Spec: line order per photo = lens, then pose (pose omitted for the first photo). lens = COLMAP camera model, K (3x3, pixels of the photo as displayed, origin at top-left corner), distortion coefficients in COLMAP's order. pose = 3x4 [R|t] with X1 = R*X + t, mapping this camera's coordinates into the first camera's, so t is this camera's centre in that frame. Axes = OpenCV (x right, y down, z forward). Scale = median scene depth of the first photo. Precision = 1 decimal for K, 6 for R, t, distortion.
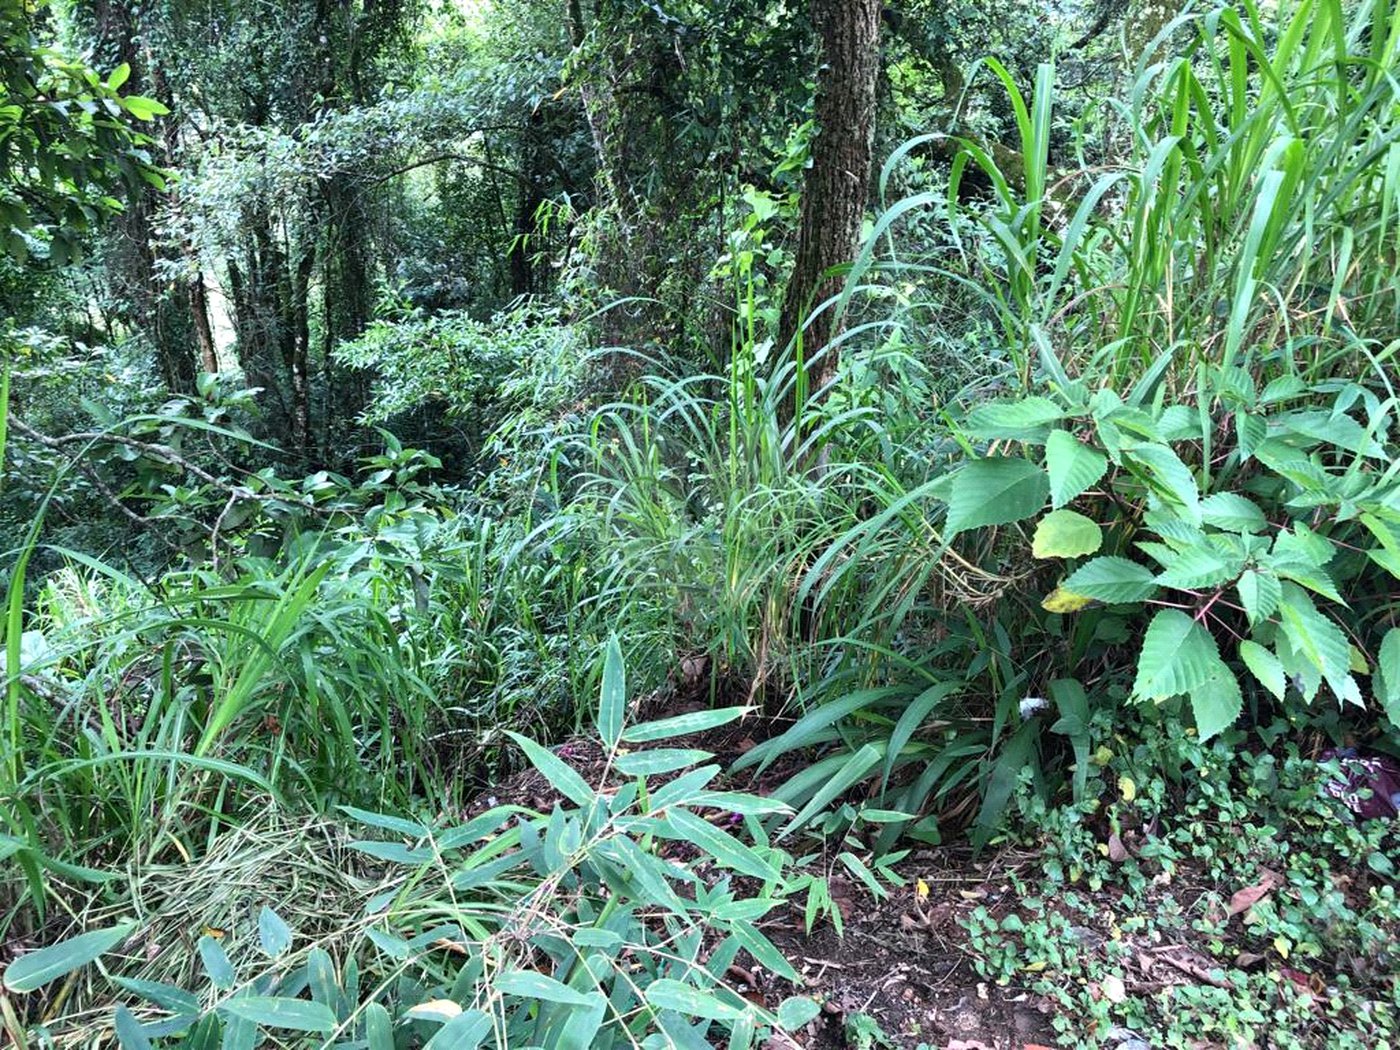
lens RADIAL K [[1142.4, 0, 711.8], [0, 1142.4, 523.3], [0, 0, 1]] dist [0.024823, -0.019398]
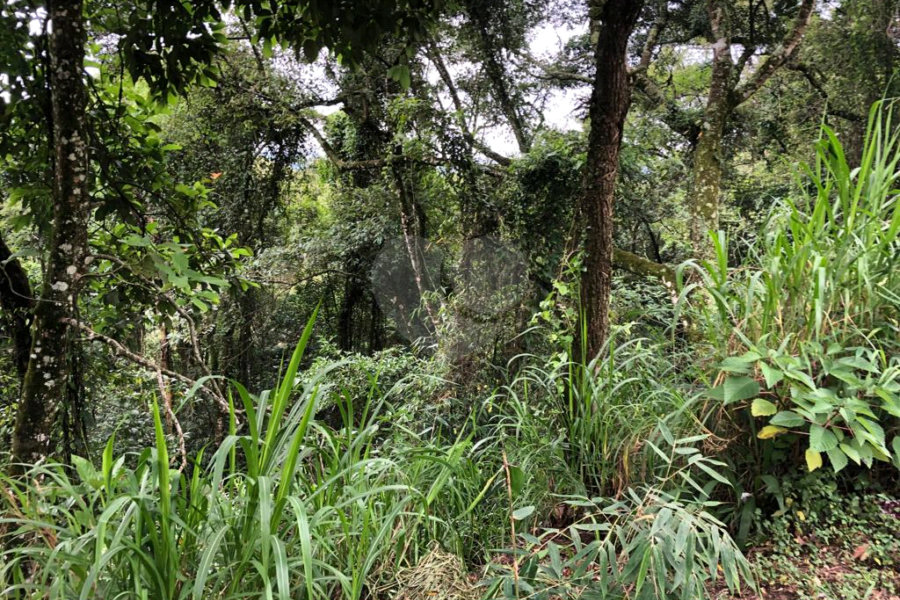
lens RADIAL K [[735.2, 0, 457.3], [0, 735.2, 300.0], [0, 0, 1]] dist [0.027900, -0.022705]
pose [[0.998383, -0.036284, 0.043756, -0.240684], [0.046299, 0.965659, -0.255656, 0.093174], [-0.032977, 0.257268, 0.965777, -0.347117]]
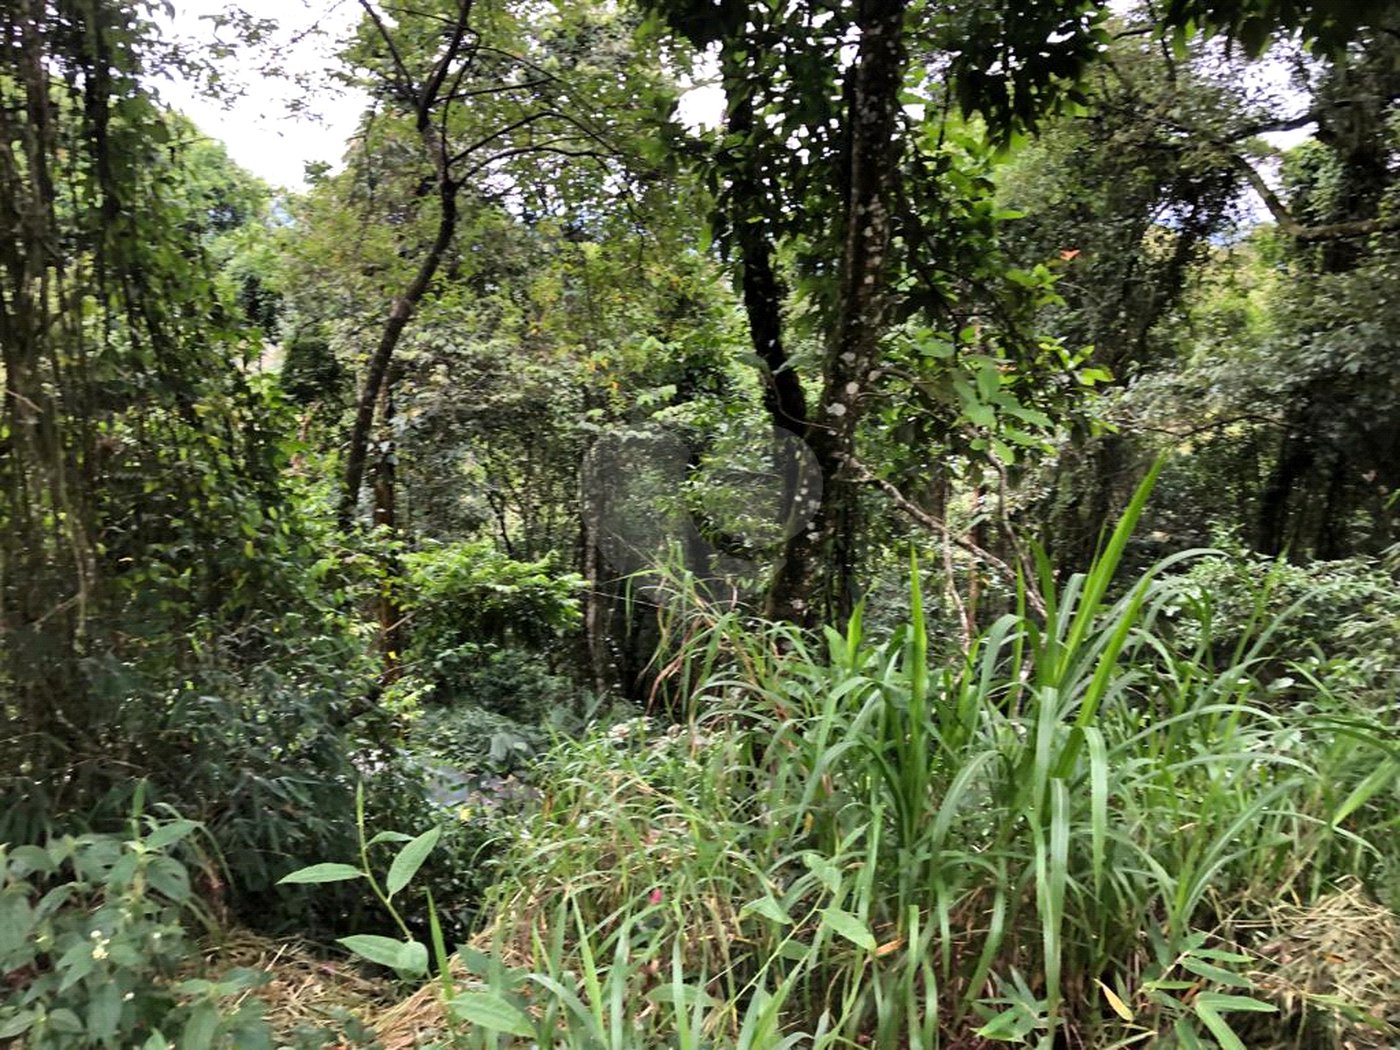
lens RADIAL K [[1142.4, 0, 699.7], [0, 1142.4, 533.1], [0, 0, 1]] dist [0.024823, -0.019398]
pose [[0.834793, 0.079995, -0.544721, -0.201572], [-0.188563, 0.971093, -0.146365, 0.115741], [0.517266, 0.224899, 0.825746, -0.369239]]
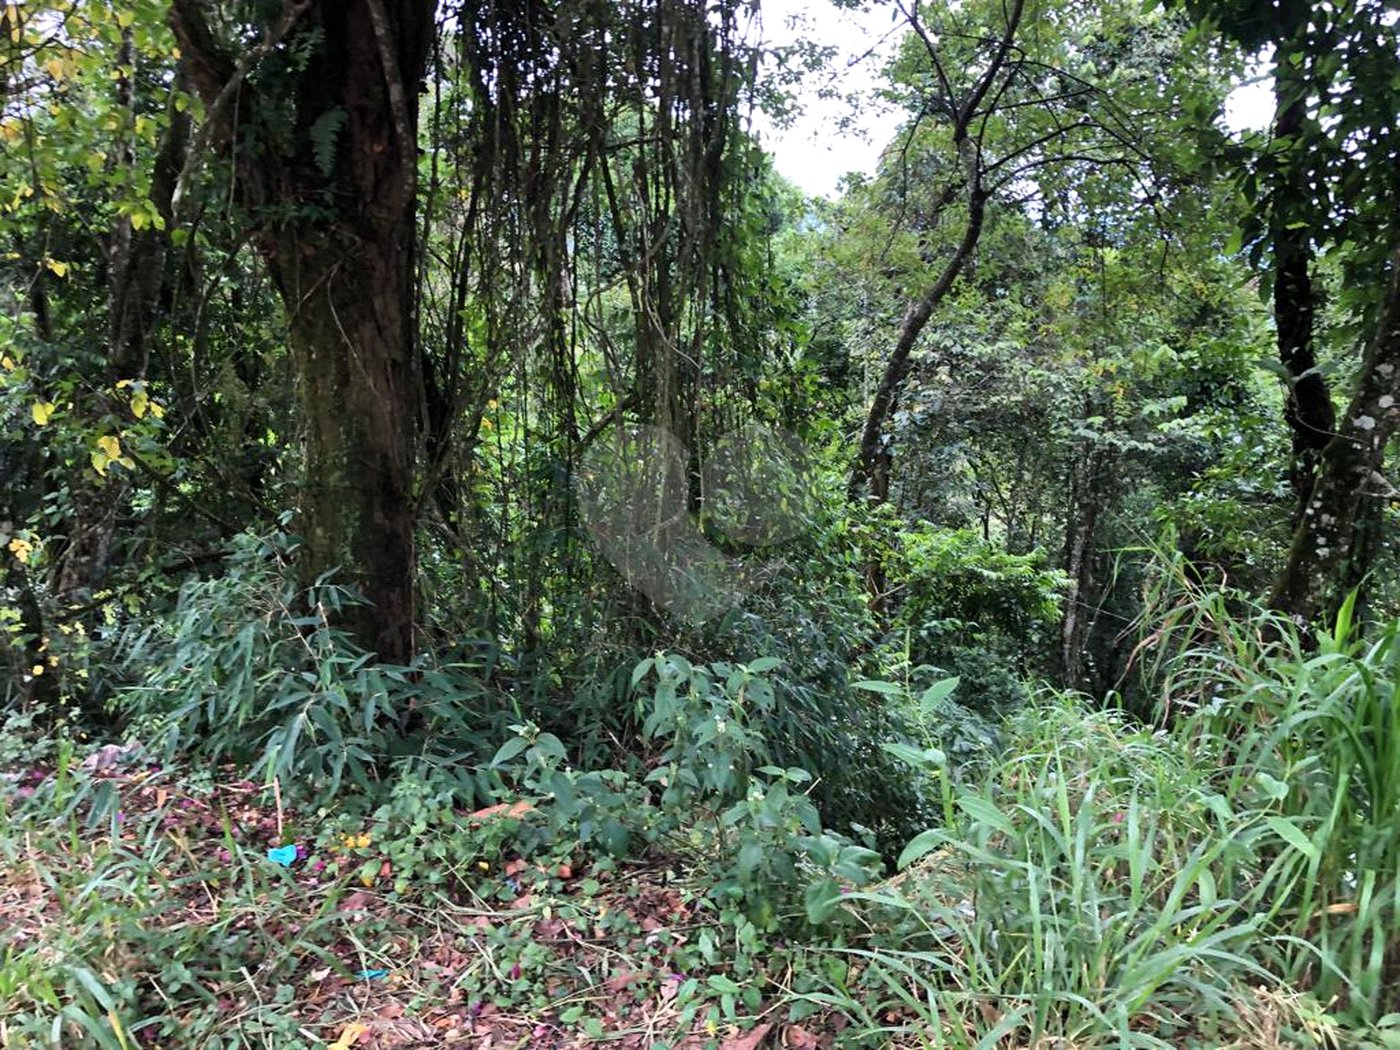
lens RADIAL K [[1142.4, 0, 725.2], [0, 1142.4, 518.8], [0, 0, 1]] dist [0.024823, -0.019398]
pose [[0.550583, 0.143609, -0.822335, -0.118103], [-0.331871, 0.941554, -0.057771, 0.168692], [0.765976, 0.304717, 0.566064, -0.473169]]
